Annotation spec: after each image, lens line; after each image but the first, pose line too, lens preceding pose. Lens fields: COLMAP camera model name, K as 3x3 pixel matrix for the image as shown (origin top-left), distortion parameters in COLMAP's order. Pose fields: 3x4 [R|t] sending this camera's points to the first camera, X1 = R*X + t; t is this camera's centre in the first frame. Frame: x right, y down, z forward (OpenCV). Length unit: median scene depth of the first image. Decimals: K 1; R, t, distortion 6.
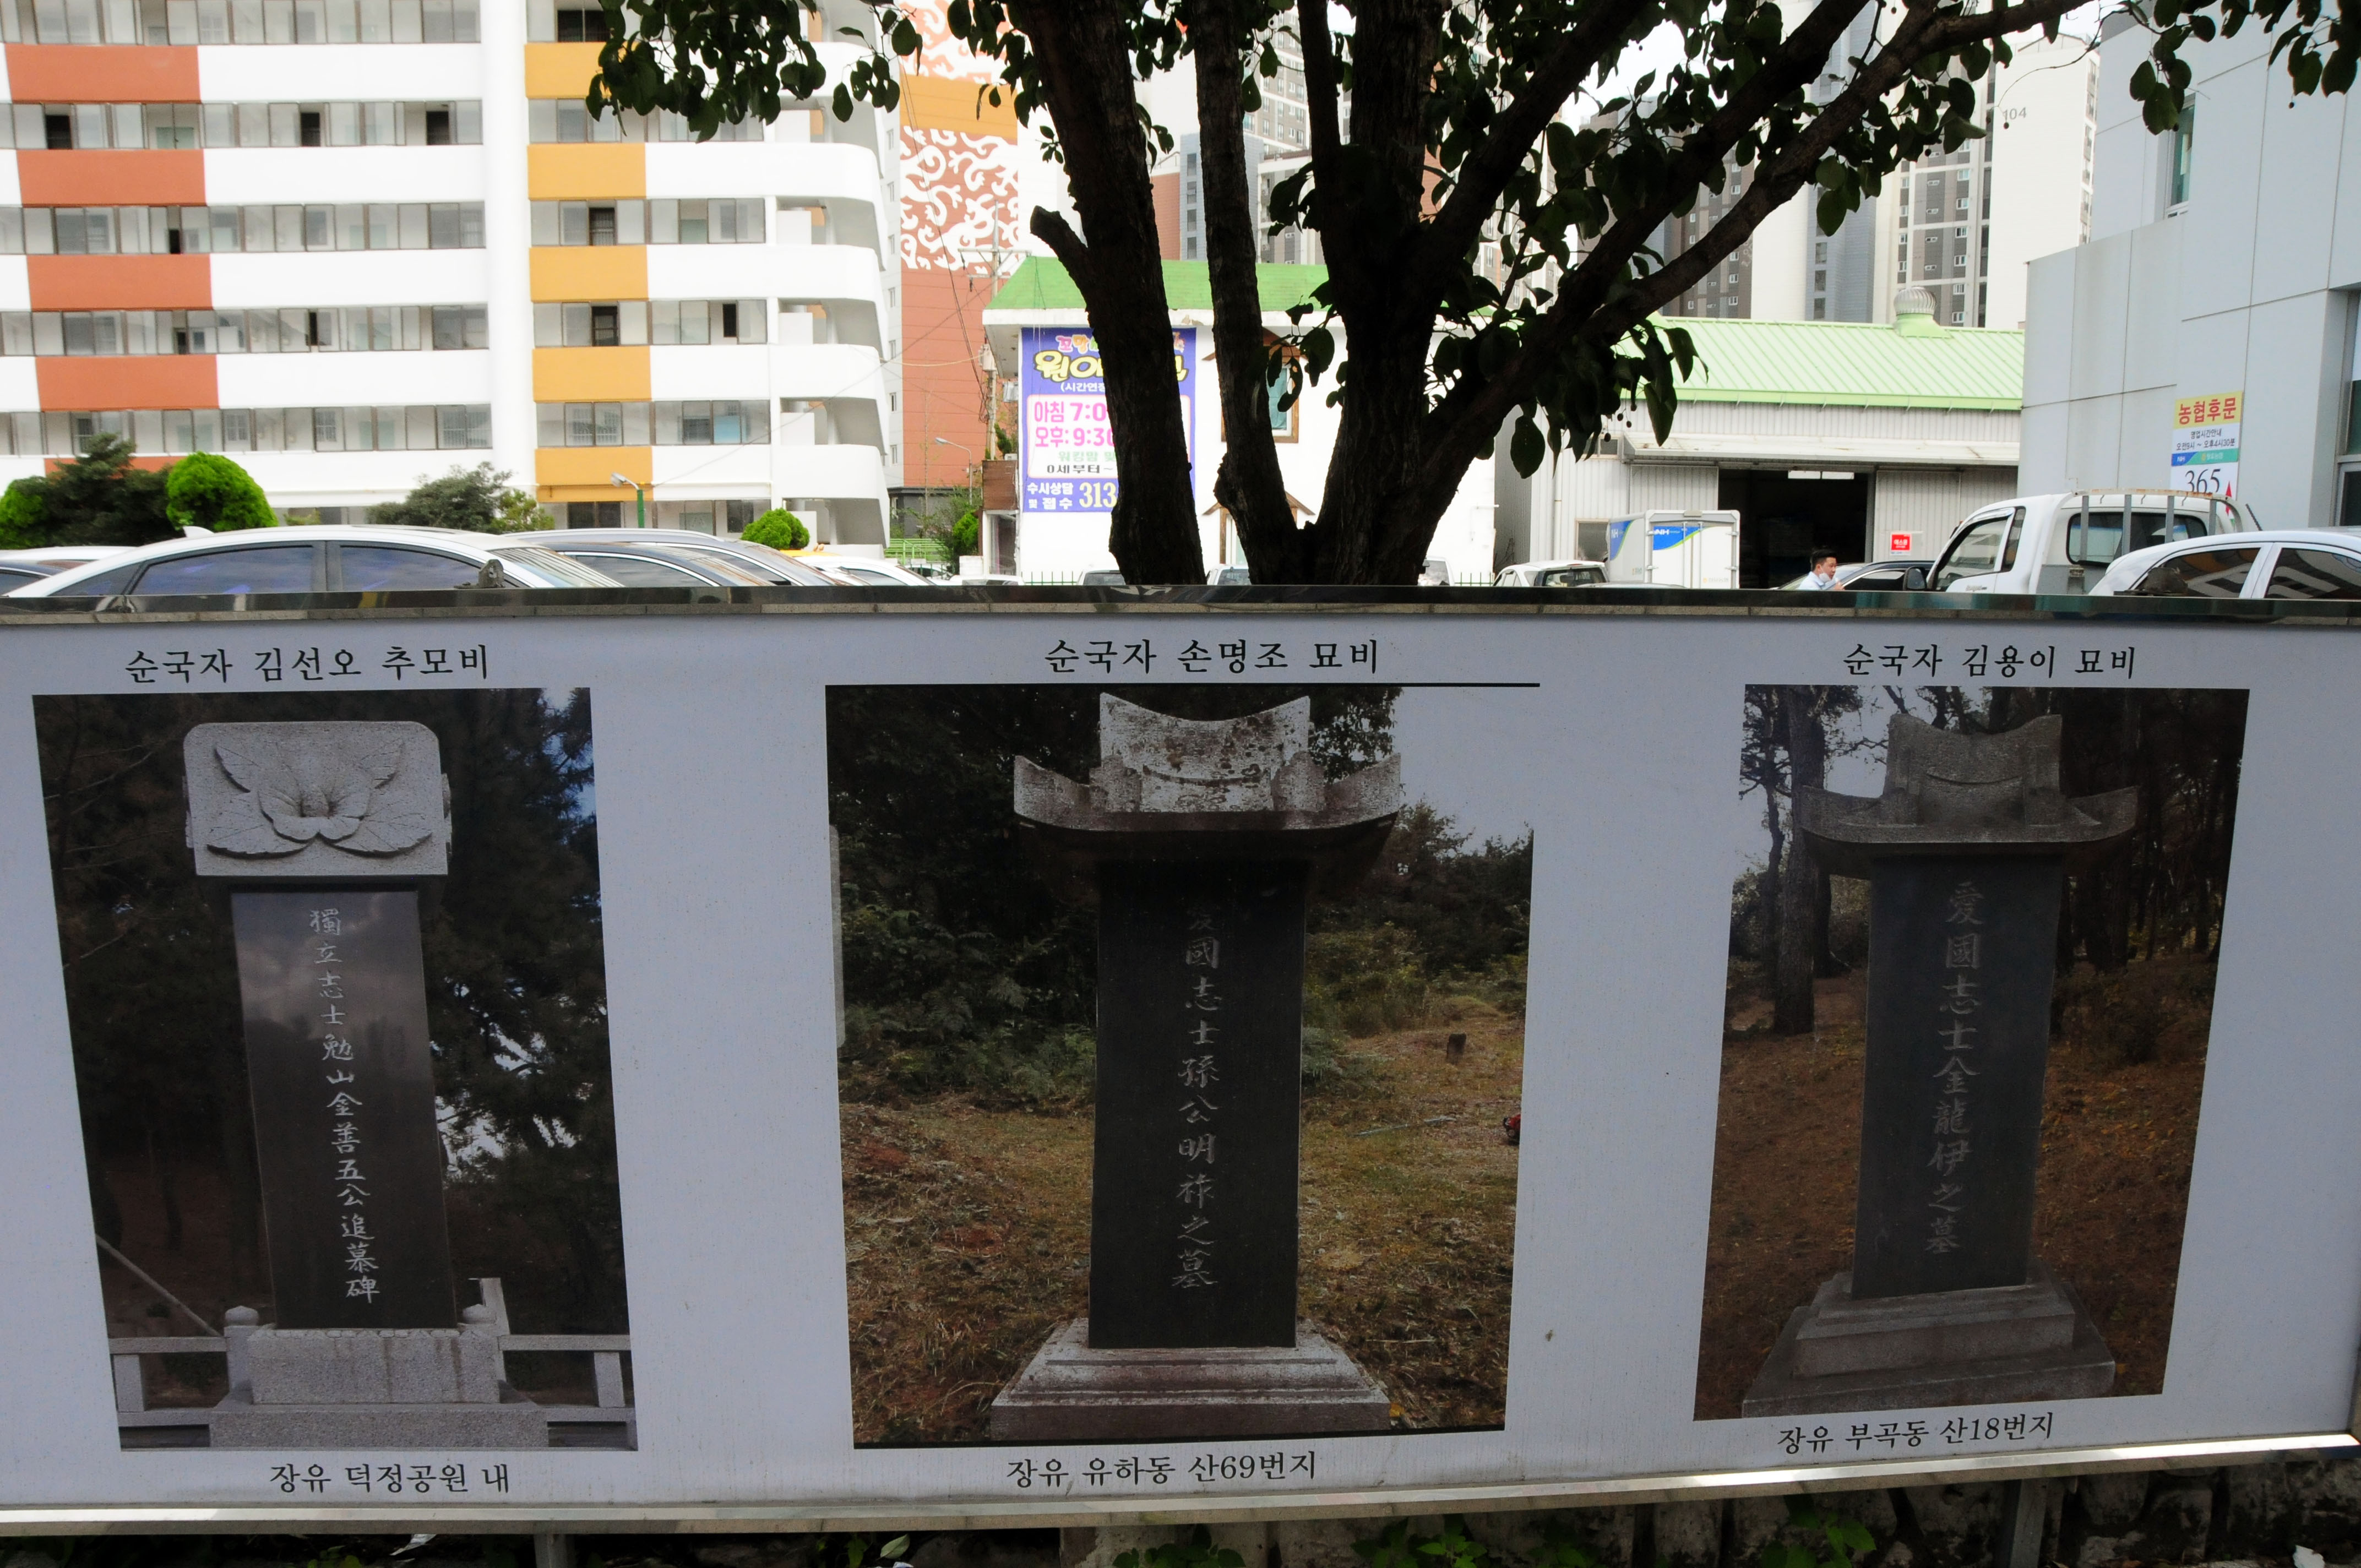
lens RADIAL K [[1853.7, 0, 1186.4], [0, 1853.7, 869.0], [0, 0, 1]] dist [-0.167335, 0.122123]
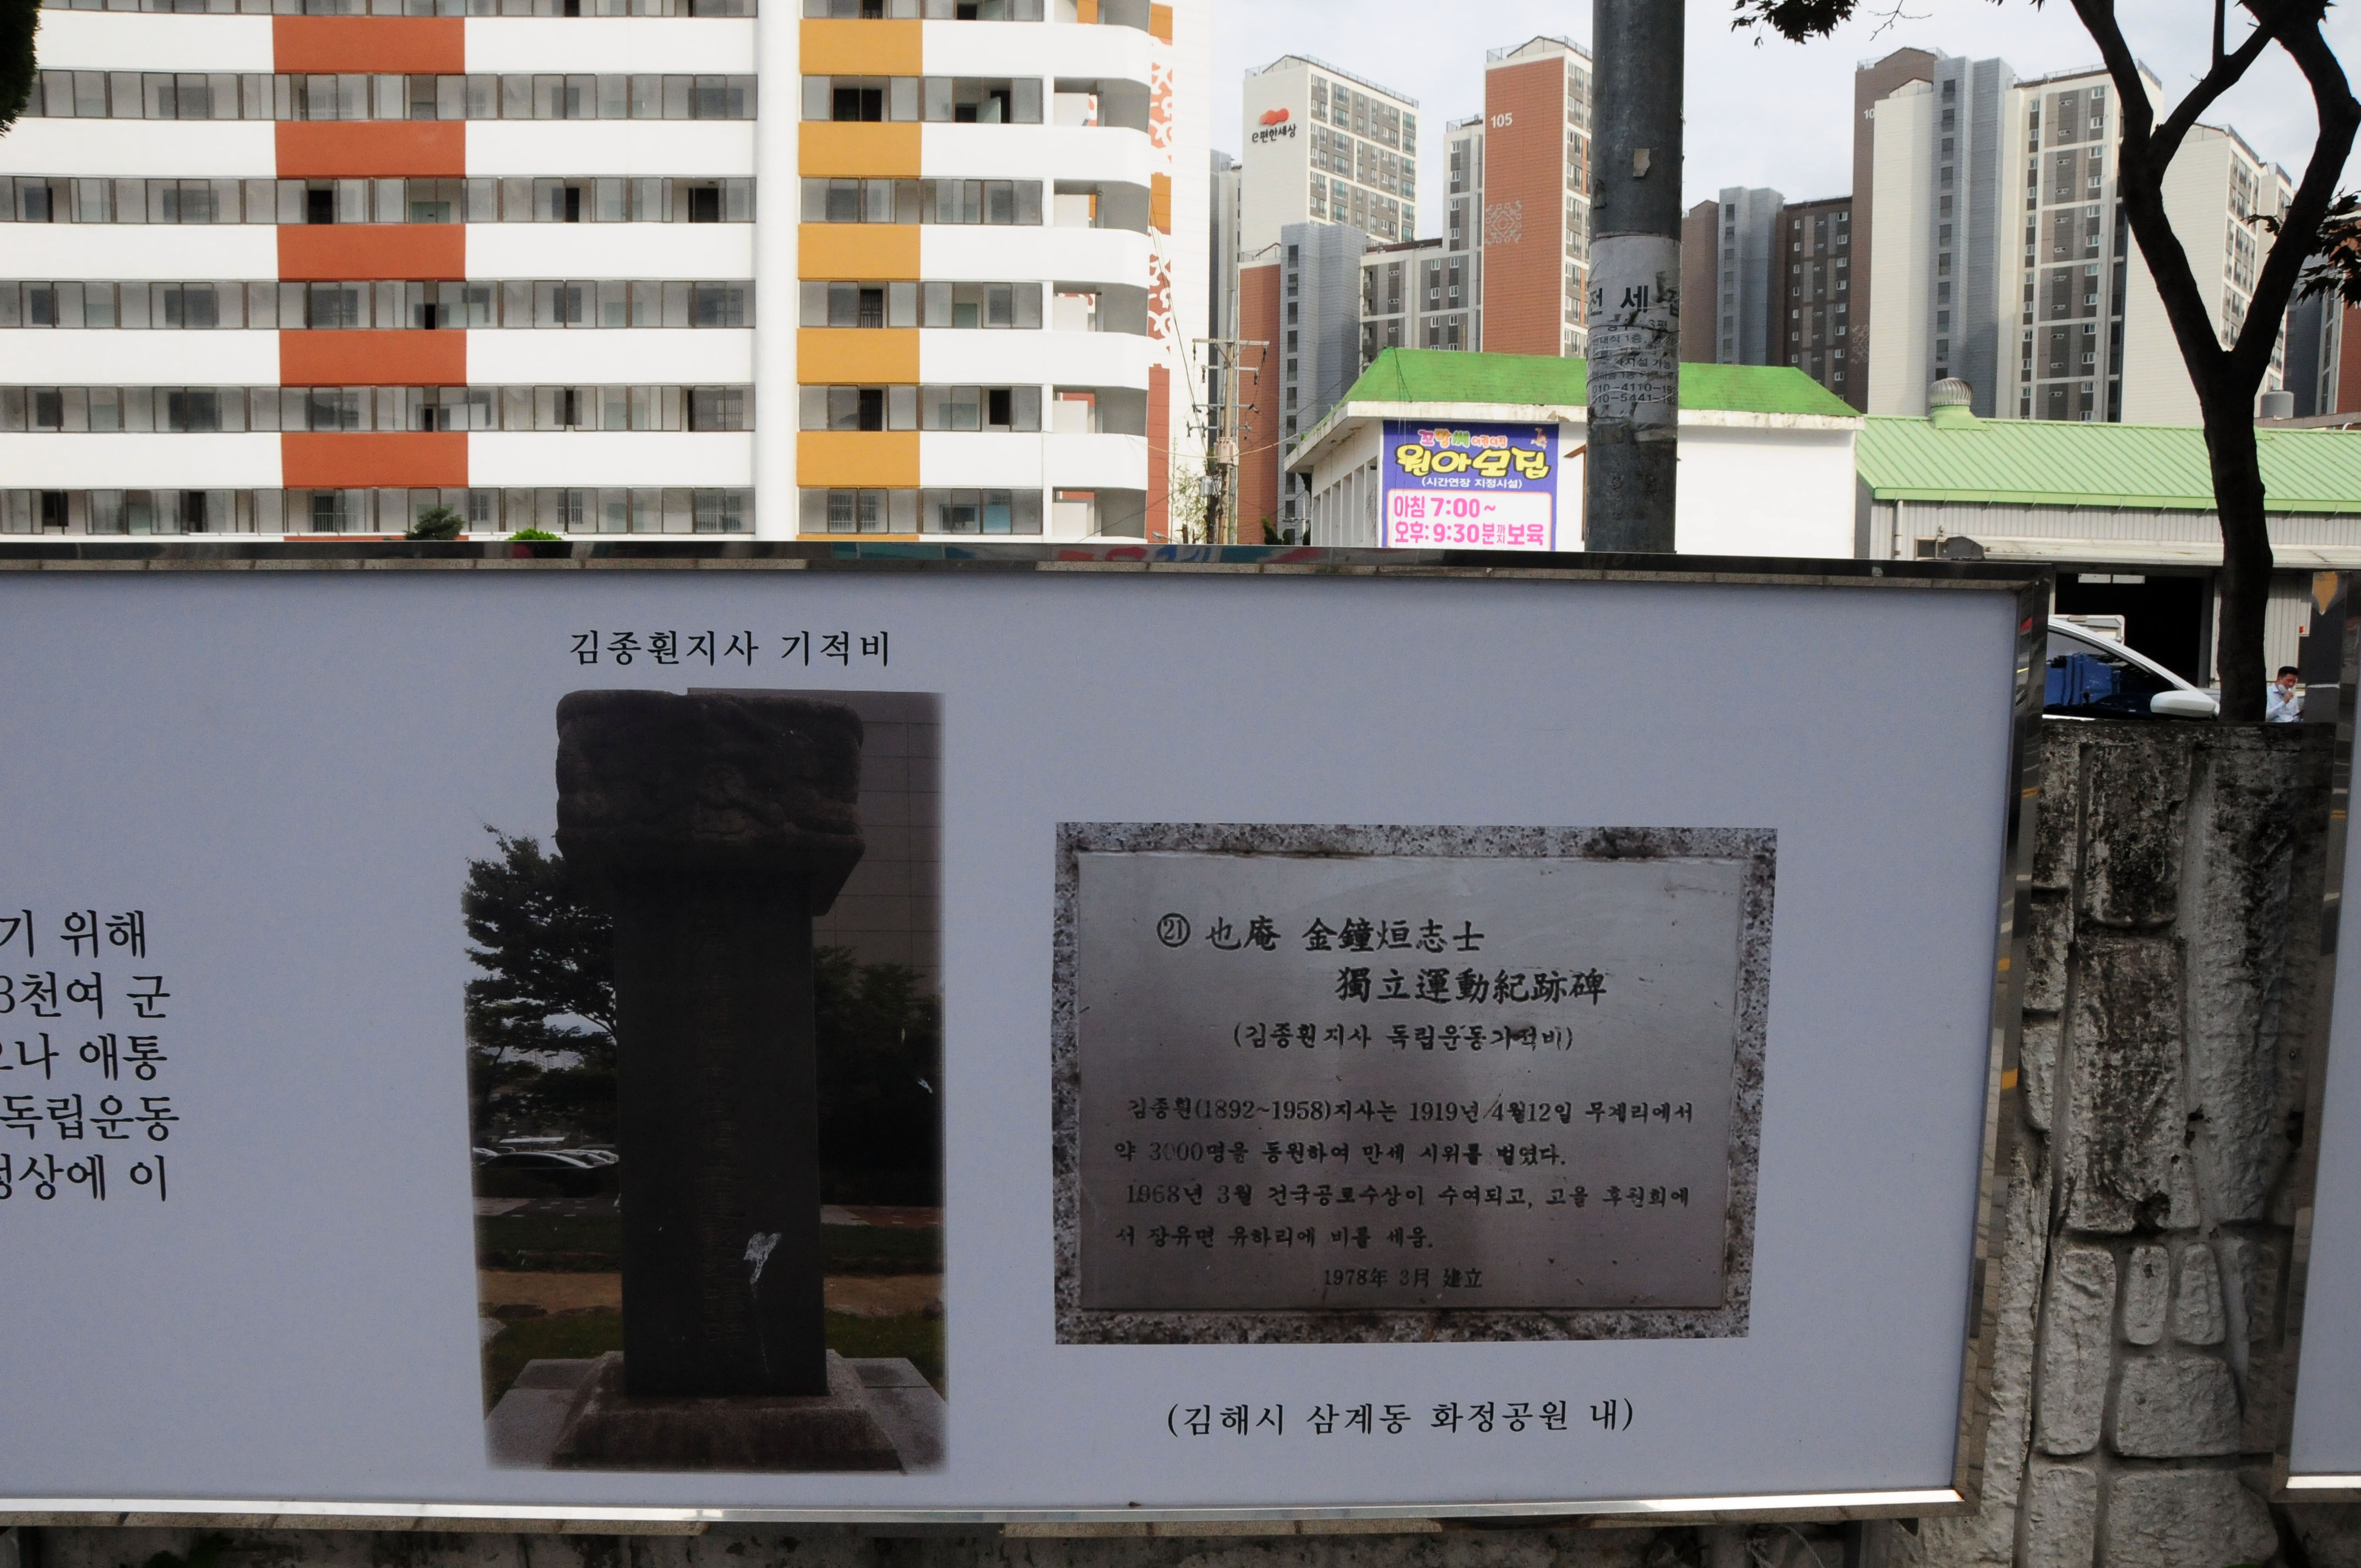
lens RADIAL K [[1937.5, 0, 1174.7], [0, 1937.5, 868.2], [0, 0, 1]] dist [-0.159937, 0.143942]
pose [[0.999795, 0.010607, -0.017220, -0.141440], [-0.011627, 0.998115, -0.060261, 0.004698], [0.016549, 0.060449, 0.998034, -0.009461]]
